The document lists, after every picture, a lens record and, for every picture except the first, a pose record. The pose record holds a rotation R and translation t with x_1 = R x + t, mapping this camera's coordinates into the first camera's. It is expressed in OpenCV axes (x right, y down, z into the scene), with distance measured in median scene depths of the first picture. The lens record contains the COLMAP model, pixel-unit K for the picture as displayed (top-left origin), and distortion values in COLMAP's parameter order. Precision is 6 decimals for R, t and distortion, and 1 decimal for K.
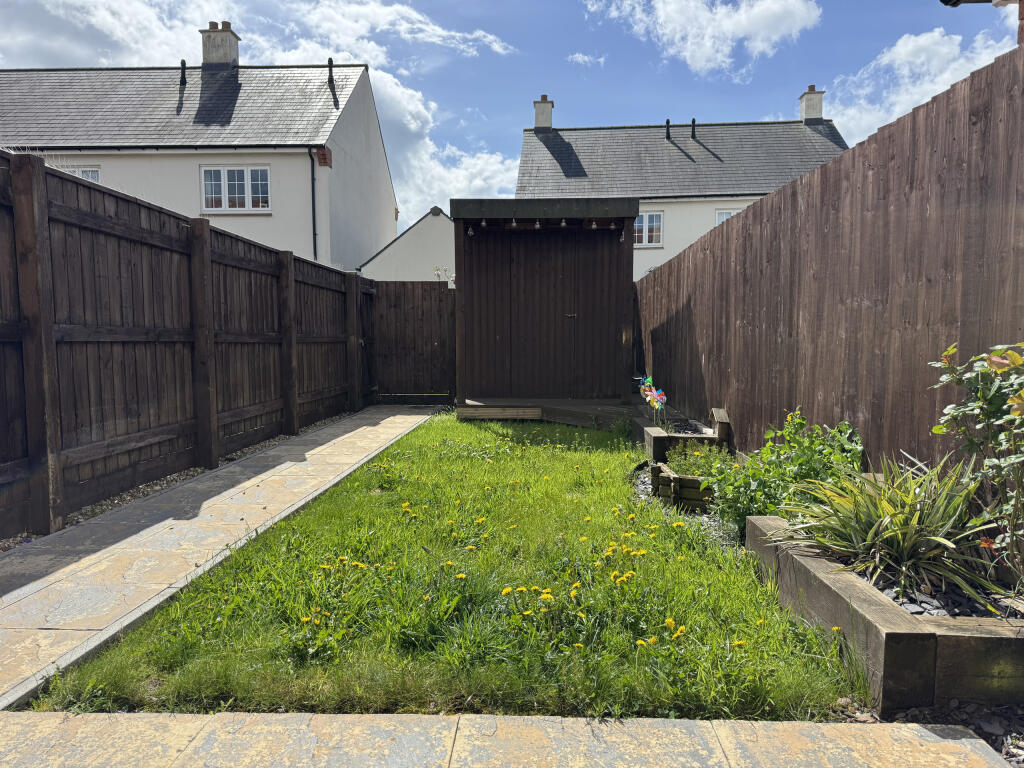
lens RADIAL K [[732.4, 0, 512.0], [0, 732.4, 384.0], [0, 0, 1]] dist [0.048293, -0.033433]
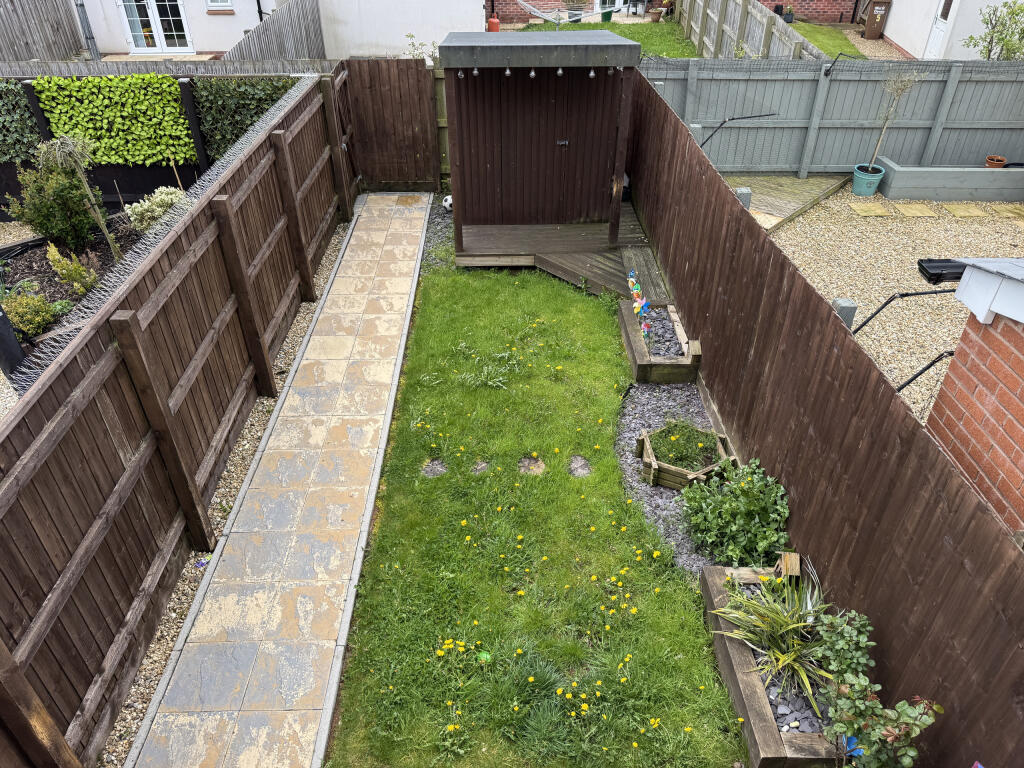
lens RADIAL K [[738.5, 0, 505.8], [0, 738.5, 399.5], [0, 0, 1]] dist [0.054807, -0.077519]
pose [[0.998481, -0.036508, 0.041254, -0.074099], [0.008735, 0.844317, 0.535773, -0.510458], [-0.054392, -0.534599, 0.843353, -0.040391]]
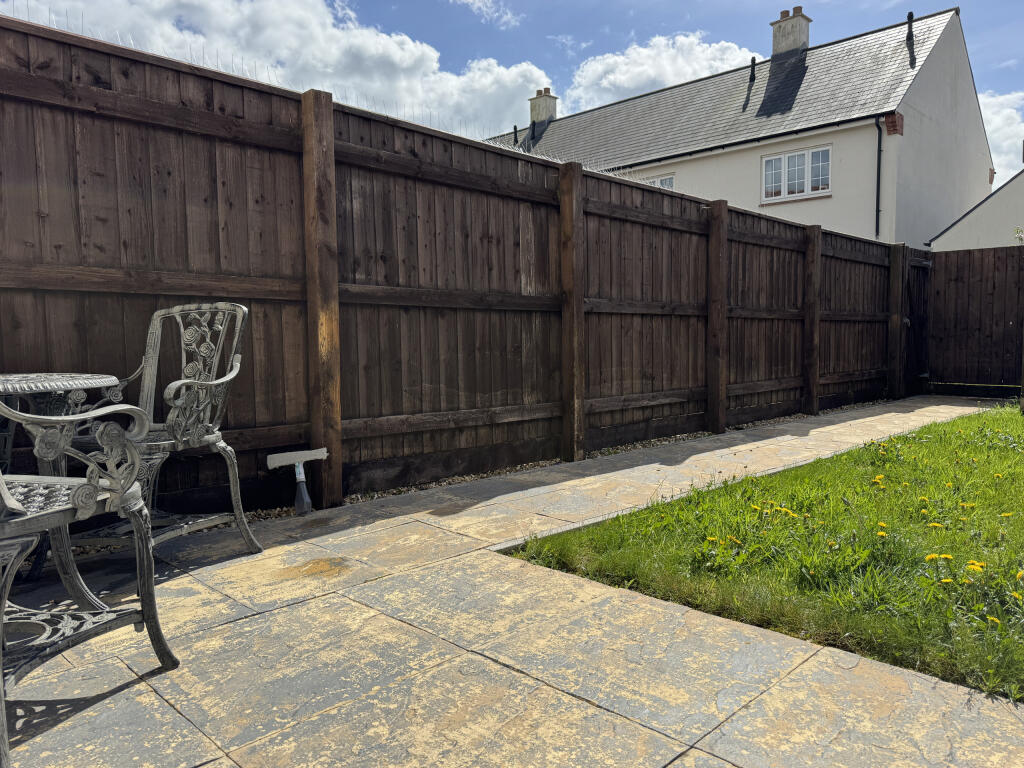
lens RADIAL K [[738.5, 0, 505.8], [0, 738.5, 399.5], [0, 0, 1]] dist [0.054807, -0.077519]
pose [[0.736508, 0.051850, -0.674439, 0.089129], [-0.033446, 0.998630, 0.040249, 0.030136], [0.675601, -0.007086, 0.737233, -0.007789]]
